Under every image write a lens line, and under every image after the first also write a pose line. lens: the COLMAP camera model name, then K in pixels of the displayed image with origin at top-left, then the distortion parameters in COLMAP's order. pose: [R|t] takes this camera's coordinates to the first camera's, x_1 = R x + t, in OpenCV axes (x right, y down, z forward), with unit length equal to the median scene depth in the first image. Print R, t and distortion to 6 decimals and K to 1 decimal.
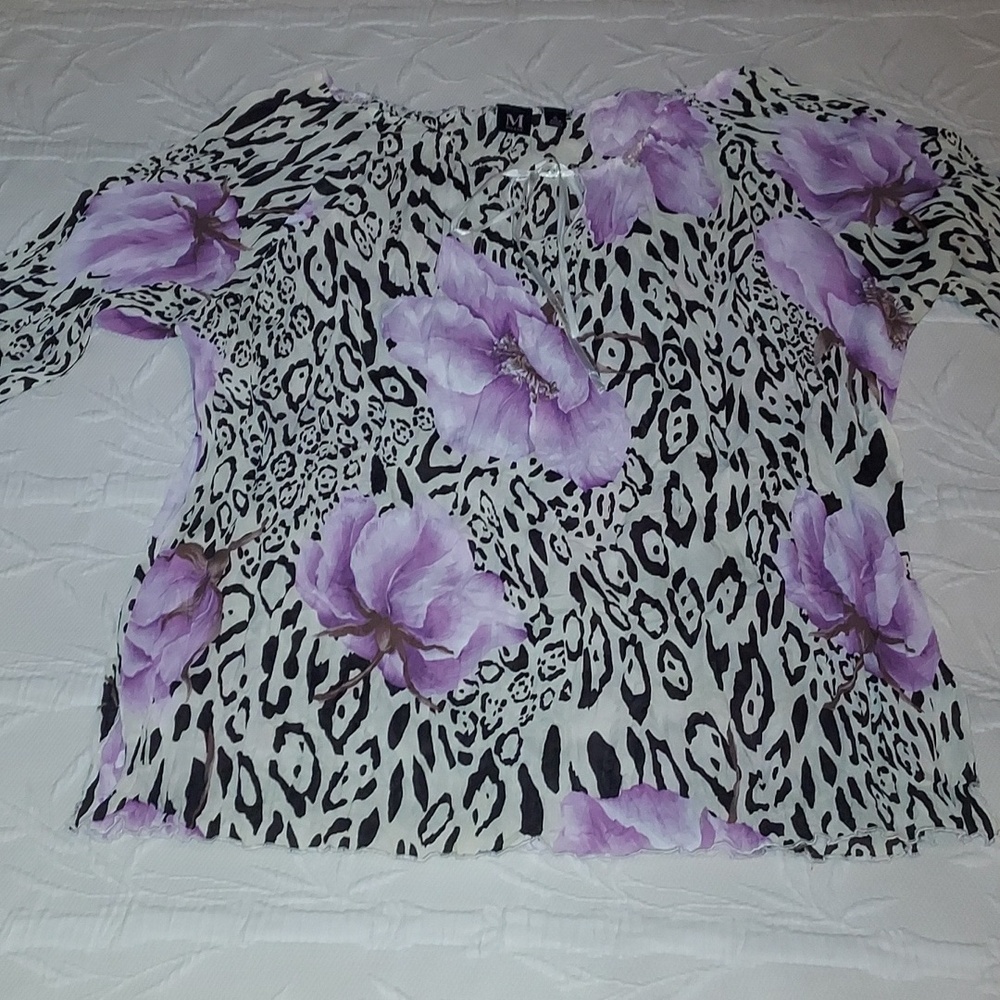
lens RADIAL K [[1569.3, 0, 500.0], [0, 1569.3, 500.0], [0, 0, 1]] dist [0.086948, -0.152842]
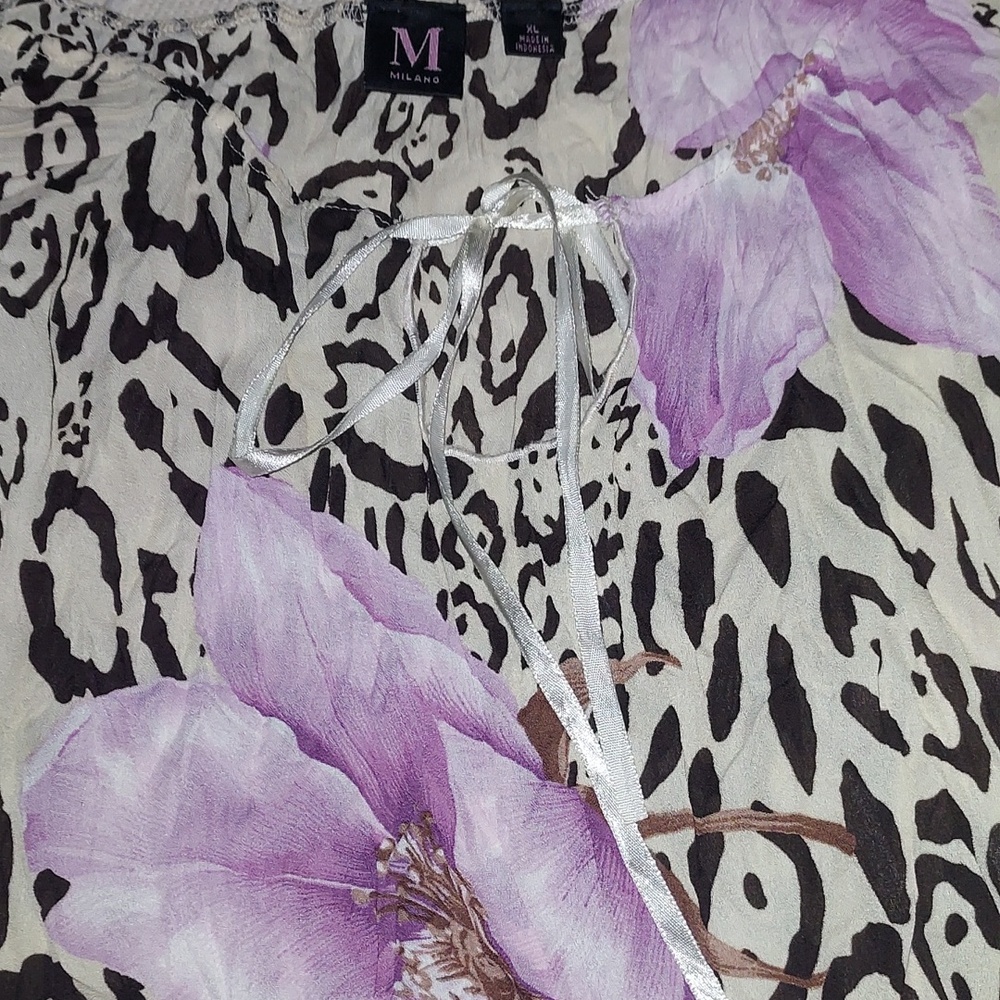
lens RADIAL K [[1569.3, 0, 500.0], [0, 1569.3, 500.0], [0, 0, 1]] dist [0.086948, -0.152842]
pose [[0.998195, -0.058744, -0.012447, 0.027671], [0.060045, 0.978507, 0.197279, -0.221262], [0.000591, -0.197670, 0.980268, 0.670197]]
